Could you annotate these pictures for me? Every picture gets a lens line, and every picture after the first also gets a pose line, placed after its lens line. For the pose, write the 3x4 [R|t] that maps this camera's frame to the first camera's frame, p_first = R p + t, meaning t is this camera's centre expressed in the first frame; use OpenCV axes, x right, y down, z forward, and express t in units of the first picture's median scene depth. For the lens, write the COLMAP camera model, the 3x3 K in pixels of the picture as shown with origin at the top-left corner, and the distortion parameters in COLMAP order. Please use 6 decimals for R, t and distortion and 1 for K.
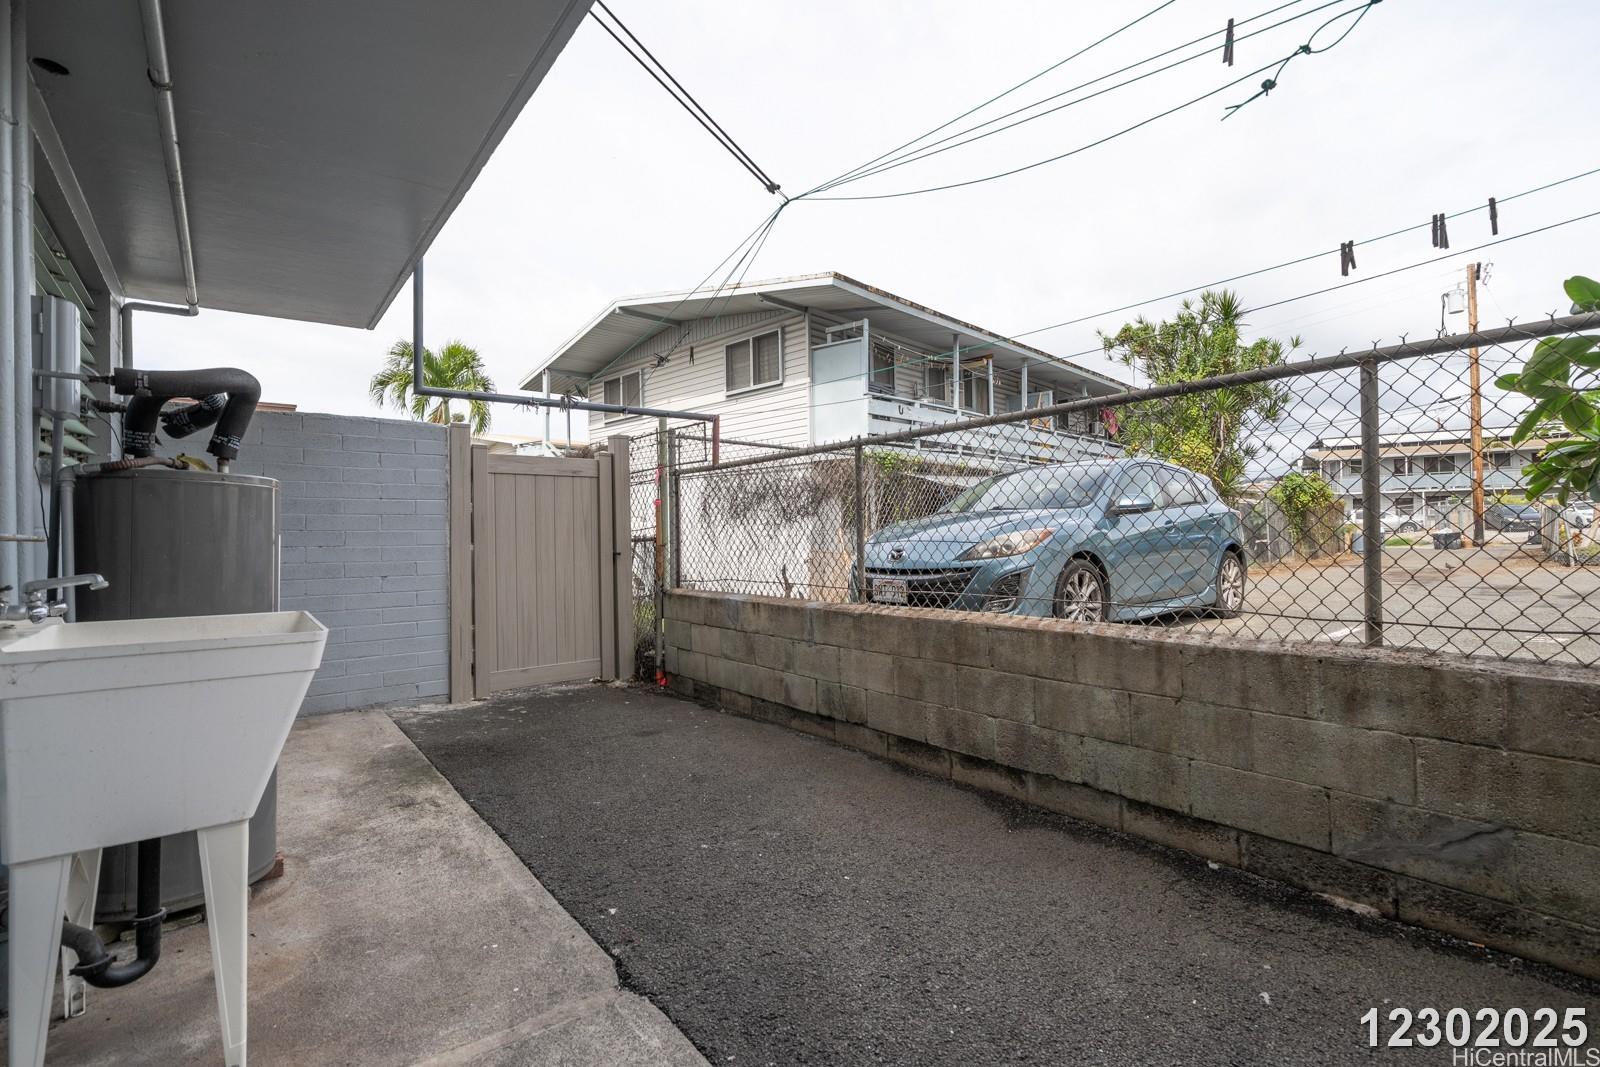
lens RADIAL K [[682.0, 0, 804.3], [0, 682.0, 537.7], [0, 0, 1]] dist [0.000311, -0.000340]
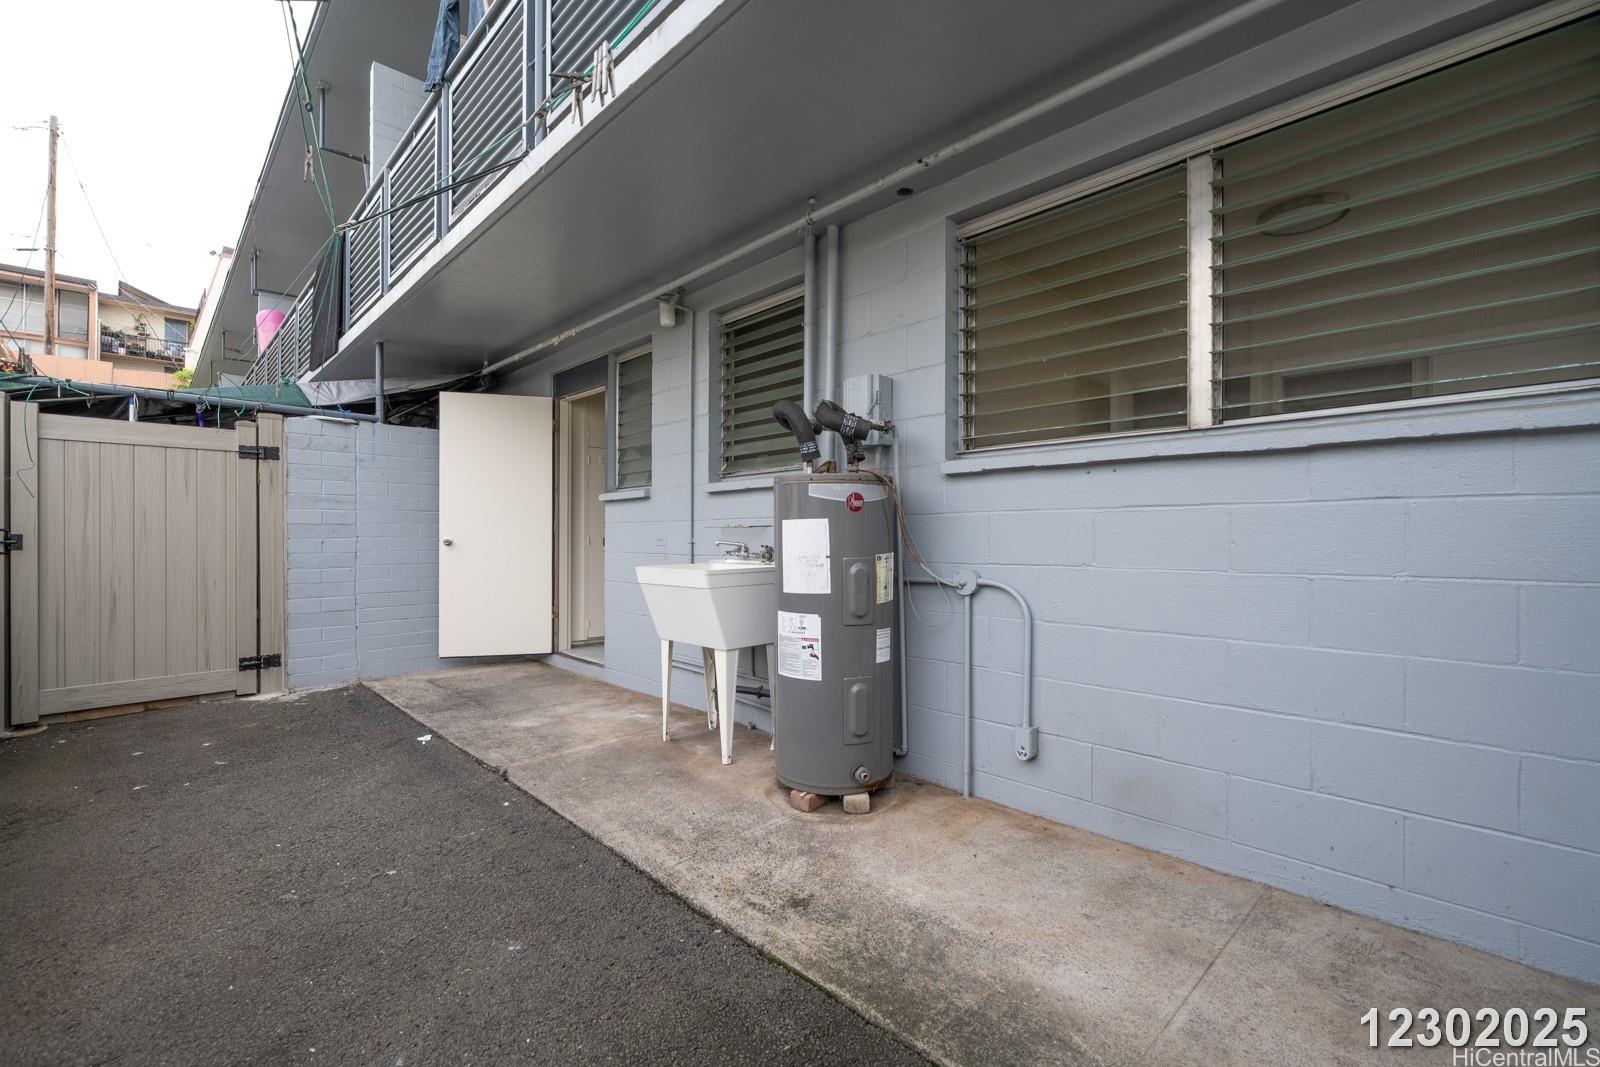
lens RADIAL K [[682.0, 0, 796.2], [0, 682.0, 535.7], [0, 0, 1]] dist [0.000311, -0.000340]
pose [[-0.997013, 0.009800, -0.076609, -0.577107], [0.010496, 0.999907, -0.008690, 0.031273], [0.076516, -0.009468, -0.997023, 1.828121]]
